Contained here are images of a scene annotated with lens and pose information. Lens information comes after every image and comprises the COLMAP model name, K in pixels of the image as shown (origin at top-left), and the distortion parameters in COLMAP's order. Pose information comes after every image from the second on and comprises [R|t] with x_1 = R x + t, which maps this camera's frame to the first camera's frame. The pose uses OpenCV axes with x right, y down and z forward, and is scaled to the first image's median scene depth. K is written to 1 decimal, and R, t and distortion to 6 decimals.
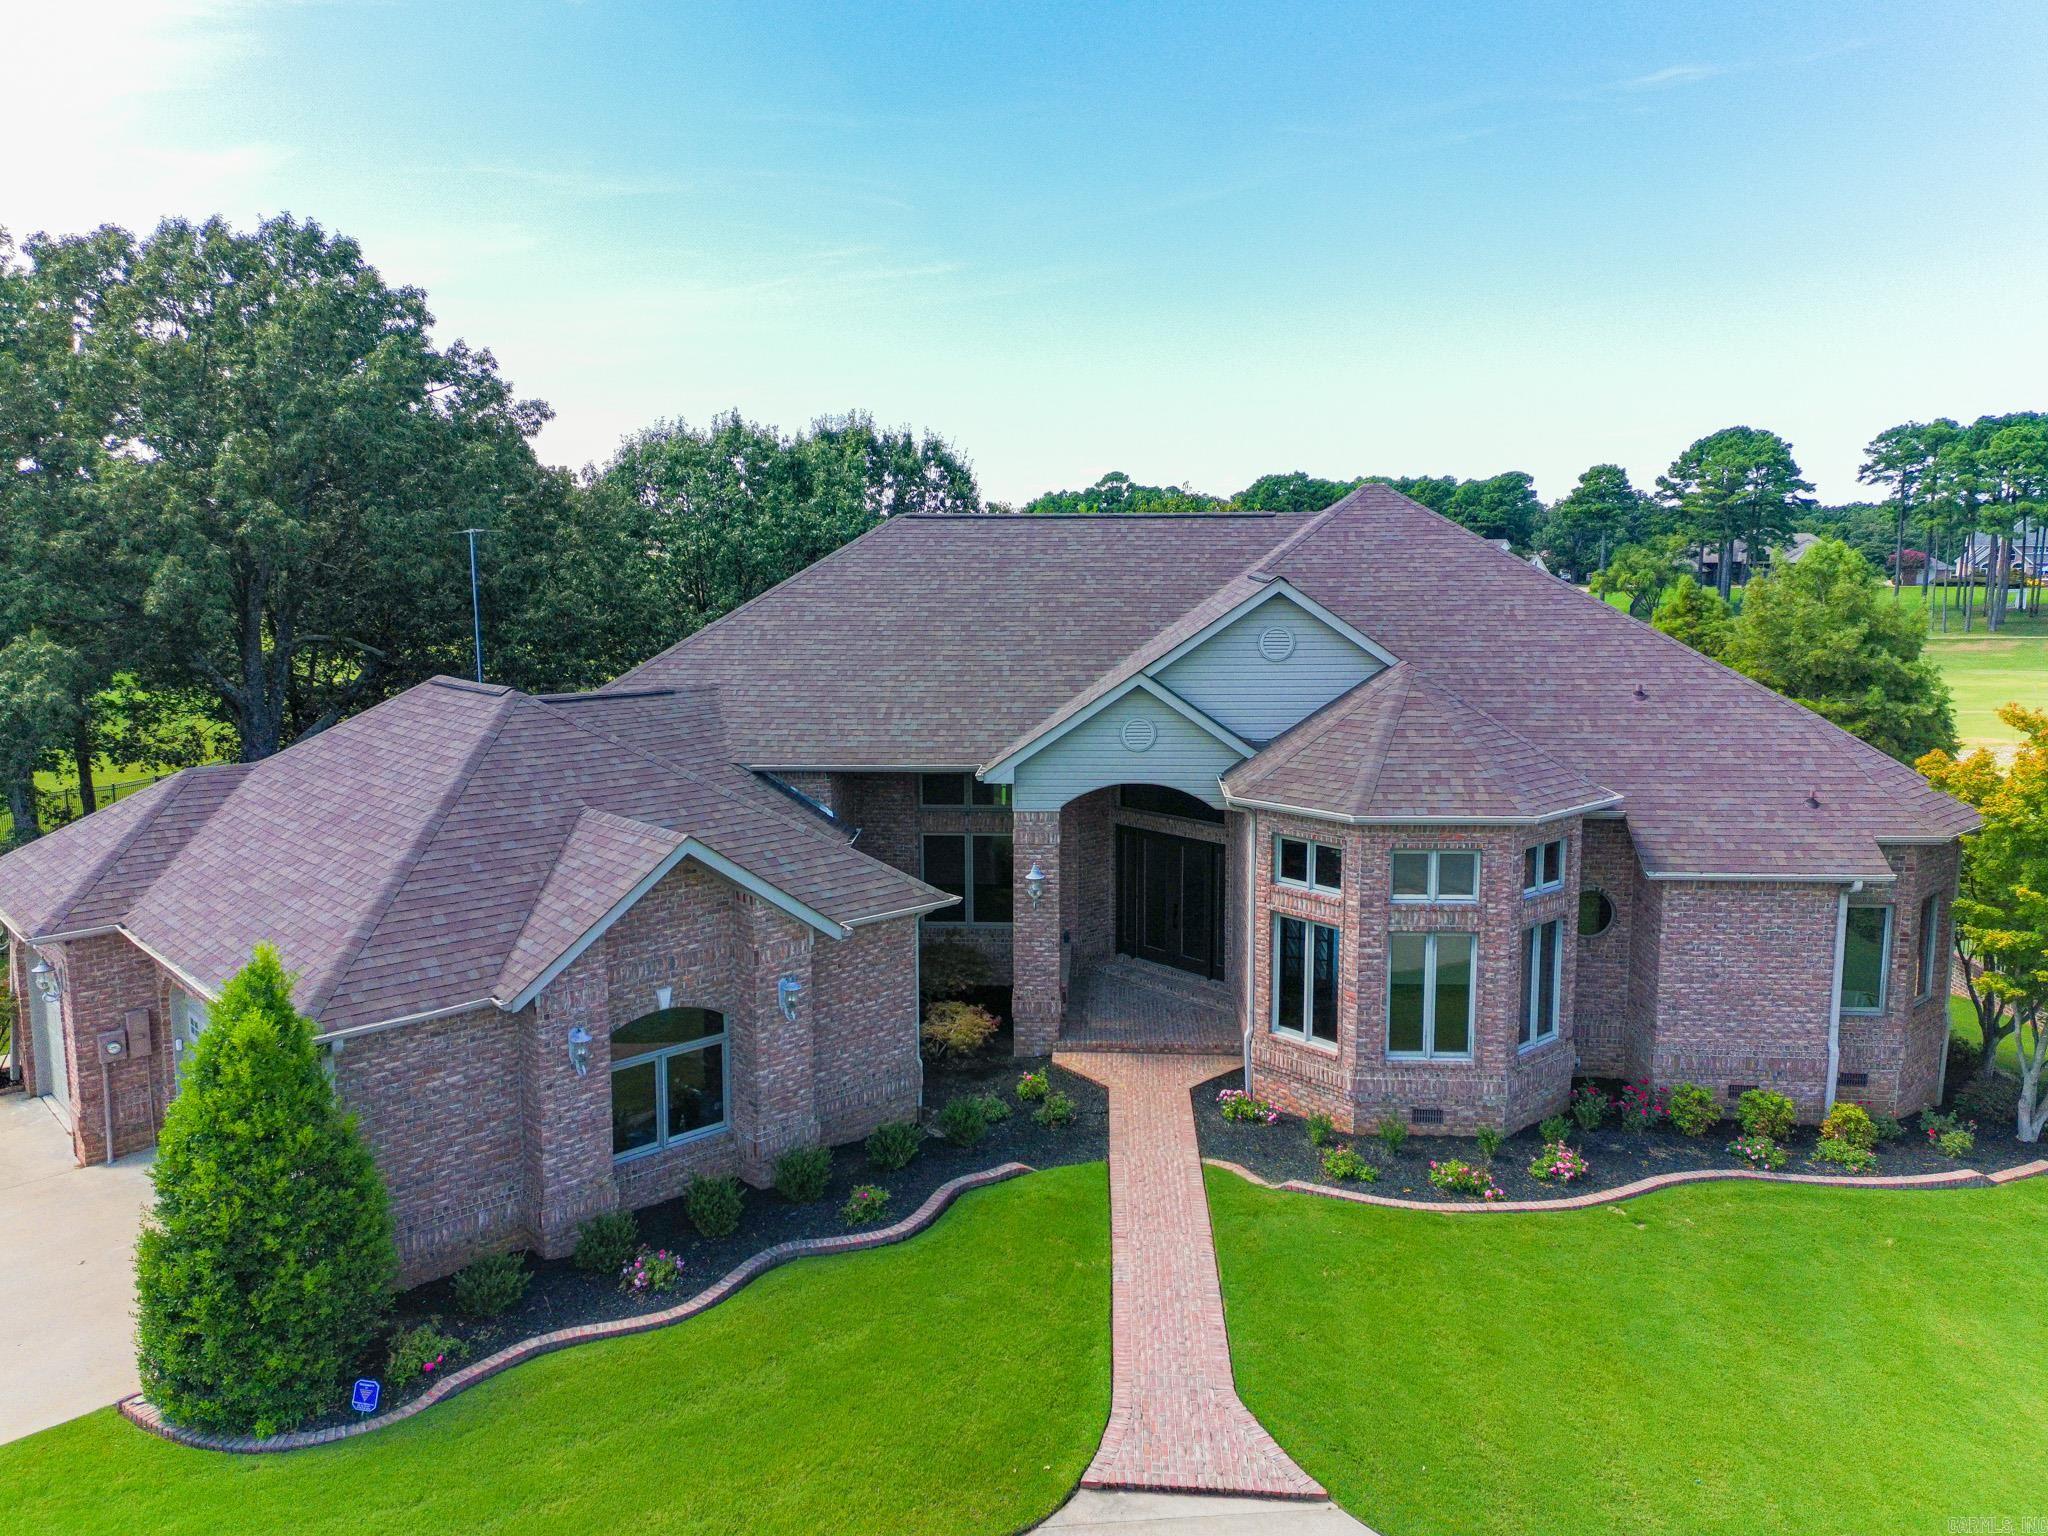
lens RADIAL K [[1474.3, 0, 1039.6], [0, 1474.3, 766.7], [0, 0, 1]] dist [0.143179, -0.076347]
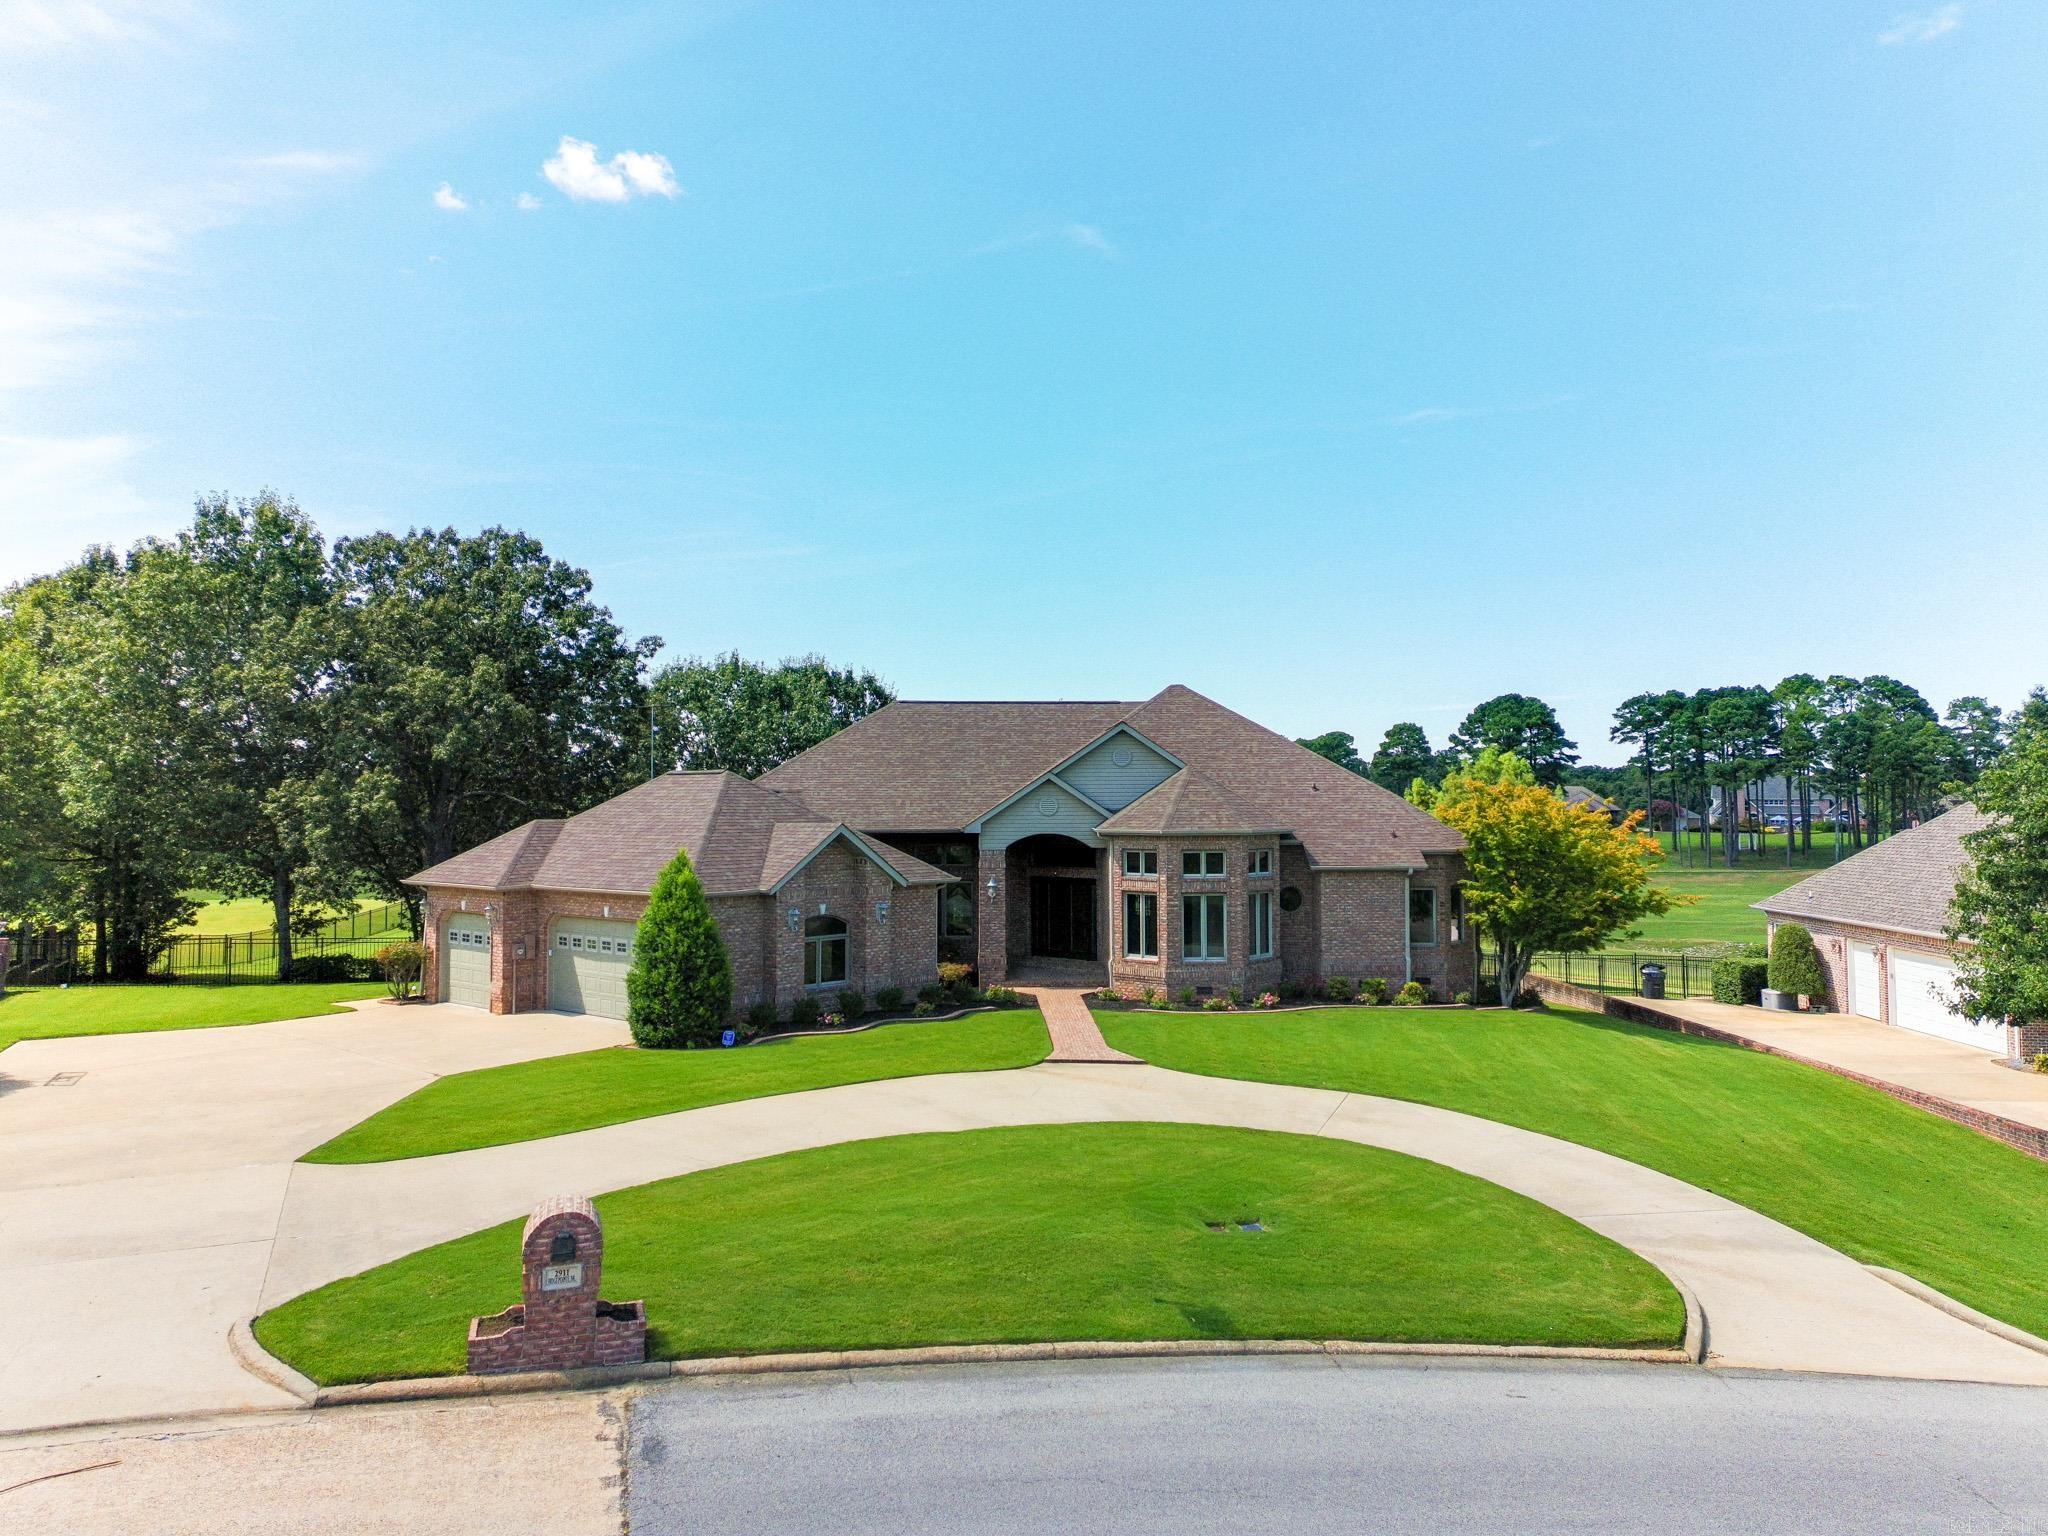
lens RADIAL K [[1474.3, 0, 1039.6], [0, 1474.3, 766.7], [0, 0, 1]] dist [0.143179, -0.076347]
pose [[0.995454, 0.001542, 0.095236, -0.125753], [0.015116, 0.984641, -0.173936, 0.264693], [-0.094042, 0.174585, 0.980141, -0.848287]]
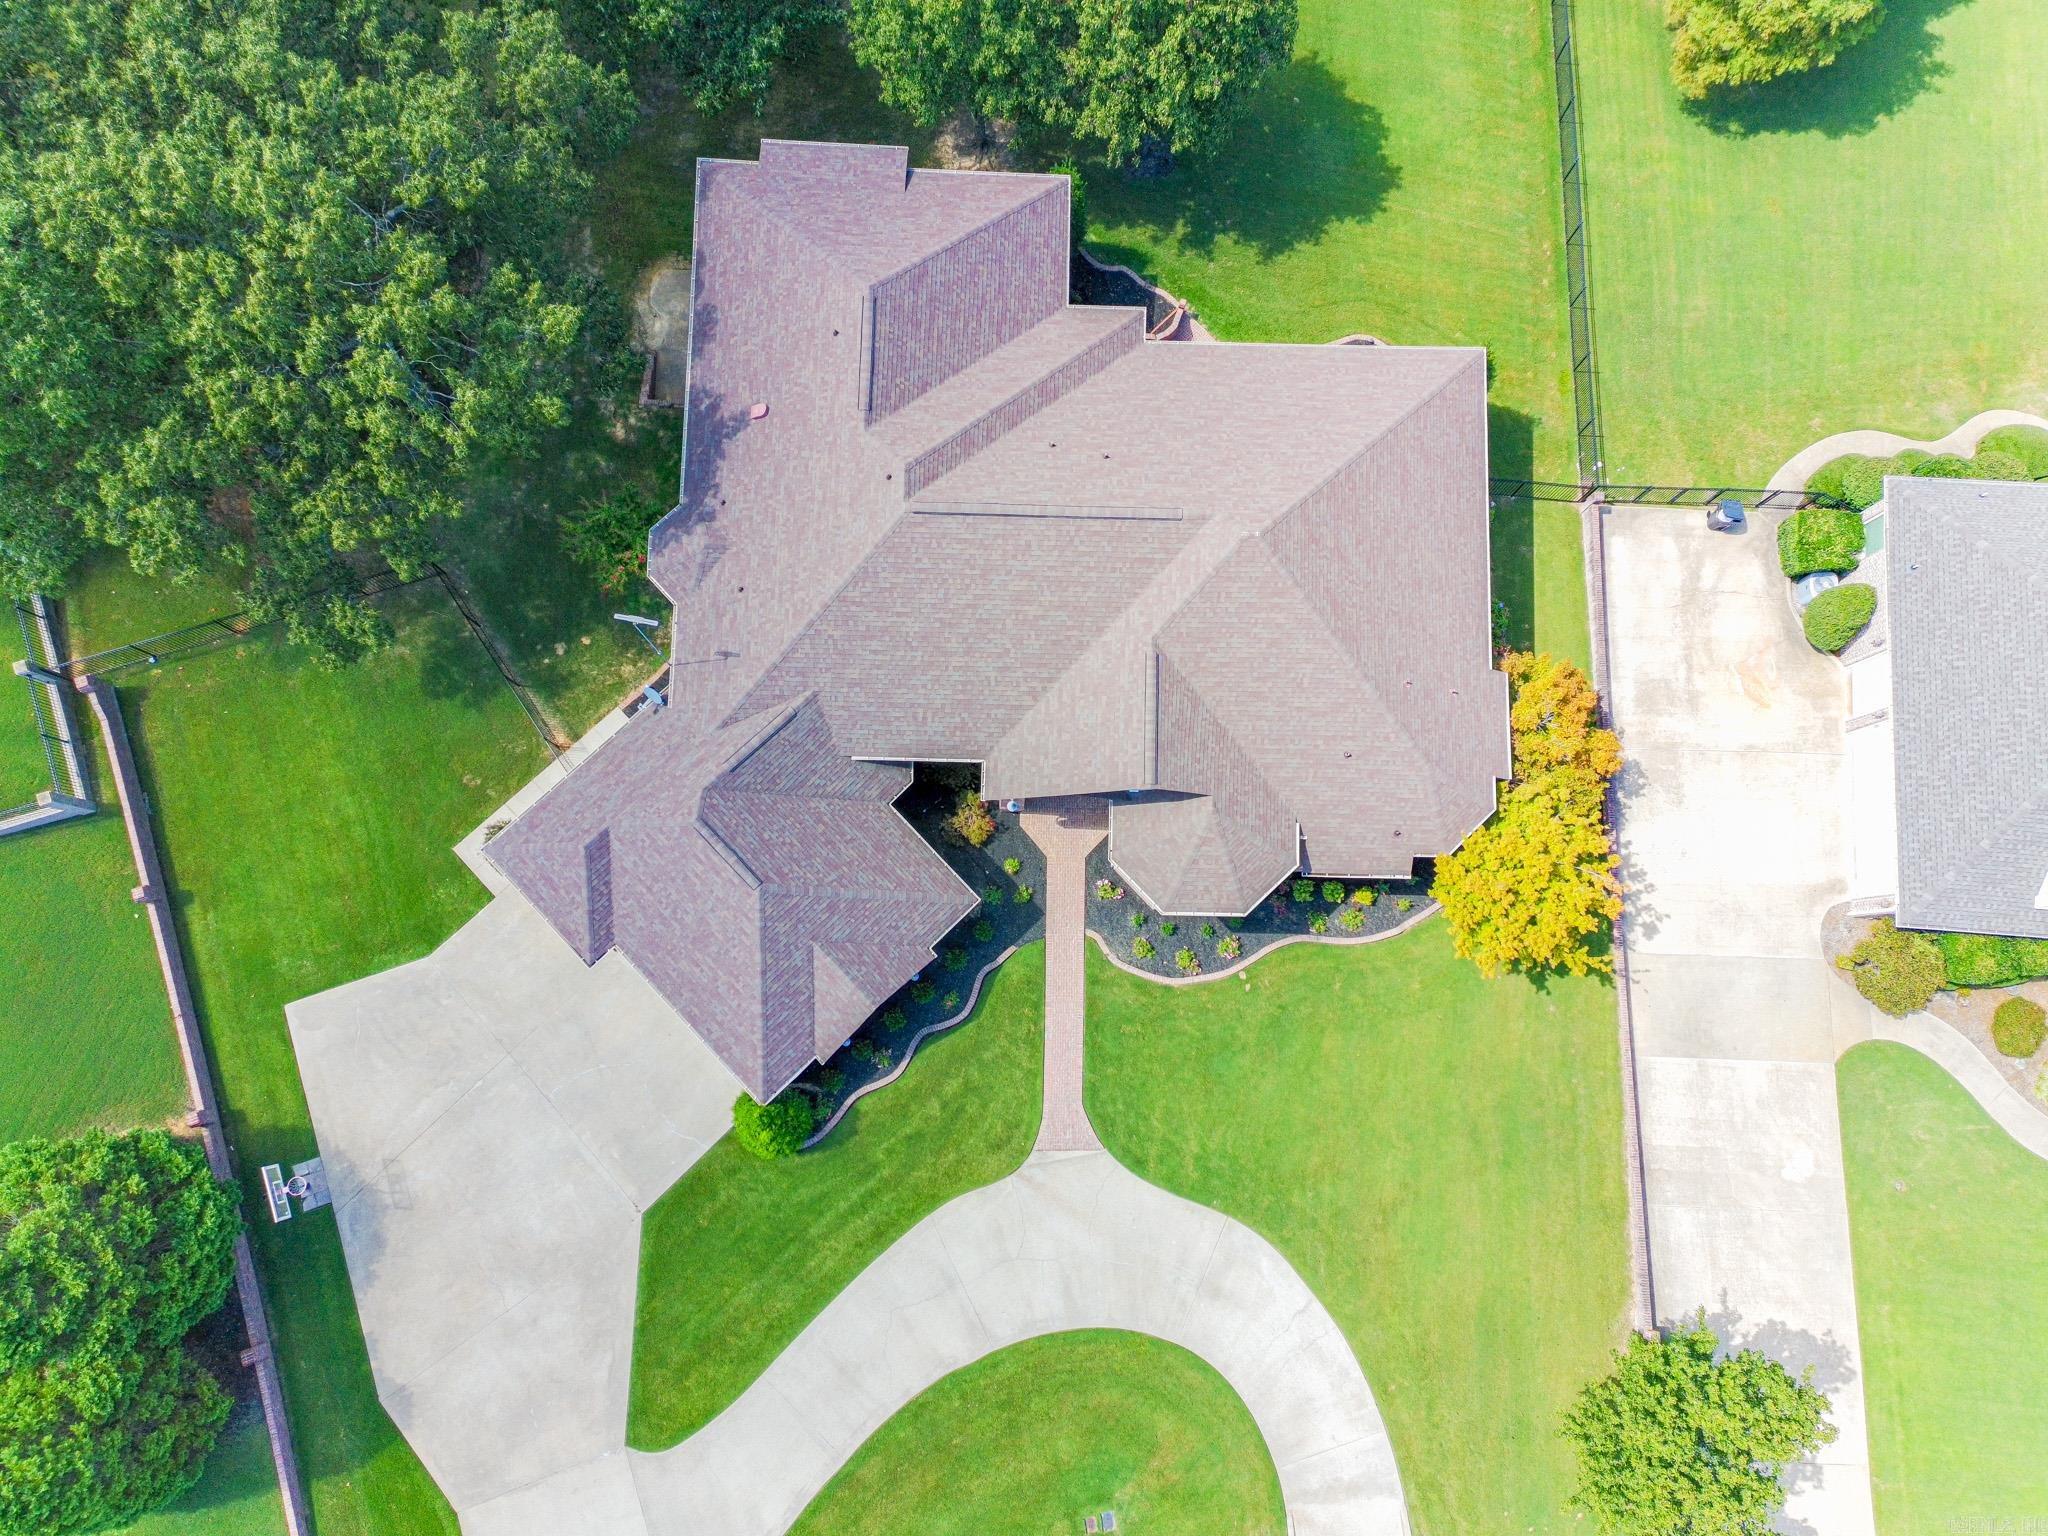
lens RADIAL K [[1474.3, 0, 1039.6], [0, 1474.3, 766.7], [0, 0, 1]] dist [0.143179, -0.076347]
pose [[0.999294, -0.020140, 0.031728, -0.029602], [-0.023479, 0.324626, 0.945551, -1.886759], [-0.029343, -0.945628, 0.323924, 0.459501]]
